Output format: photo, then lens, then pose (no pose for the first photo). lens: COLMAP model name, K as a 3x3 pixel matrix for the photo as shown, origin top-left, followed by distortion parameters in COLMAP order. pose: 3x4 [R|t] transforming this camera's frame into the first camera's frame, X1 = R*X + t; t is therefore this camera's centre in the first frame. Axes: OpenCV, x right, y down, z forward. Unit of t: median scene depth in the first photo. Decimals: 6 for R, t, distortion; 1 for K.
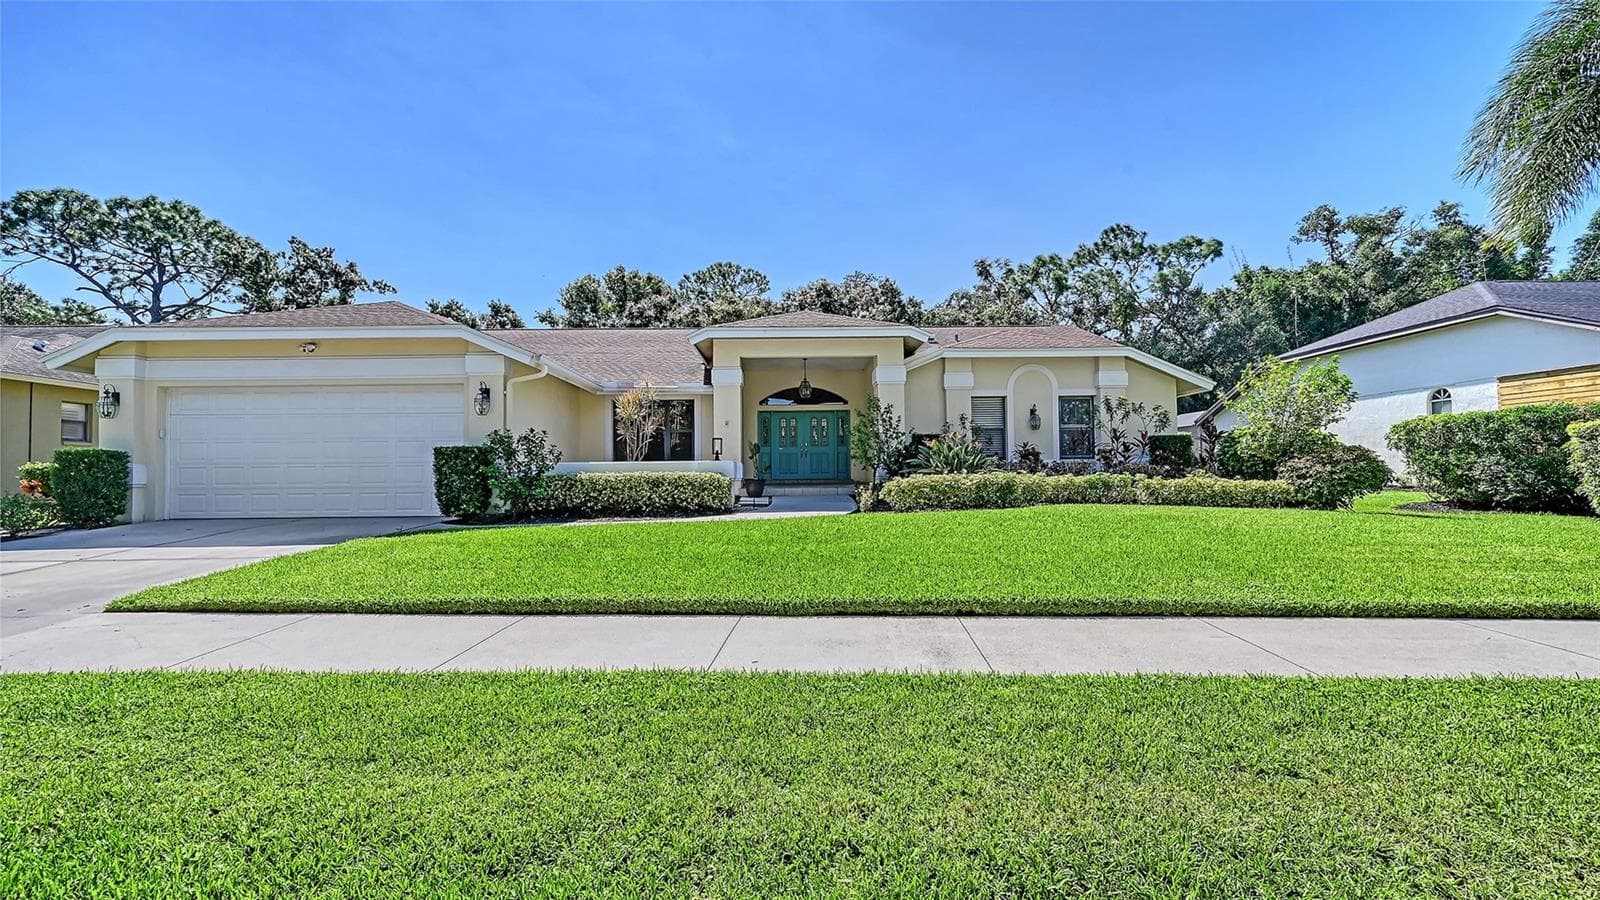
lens RADIAL K [[696.8, 0, 800.0], [0, 696.8, 450.0], [0, 0, 1]] dist [0.003043, 0.000152]
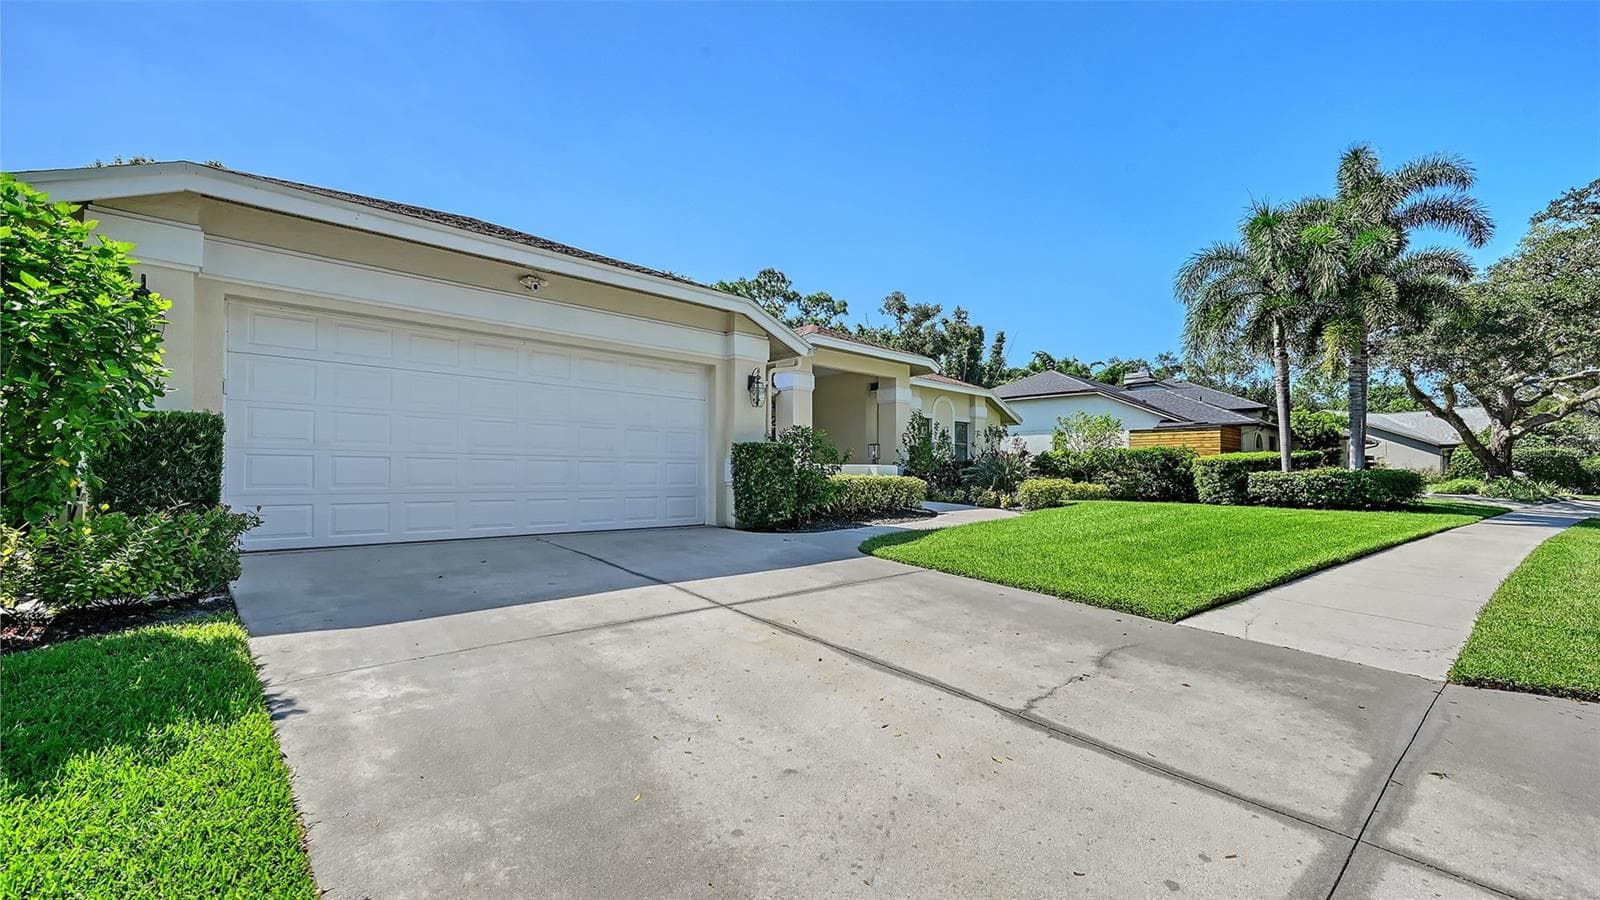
lens RADIAL K [[693.9, 0, 800.0], [0, 693.9, 450.0], [0, 0, 1]] dist [0.000439, 0.000019]
pose [[0.718999, 0.039430, 0.693891, -0.453705], [-0.035447, 0.999170, -0.020048, 0.008839], [-0.694106, -0.010182, 0.719801, 0.150523]]
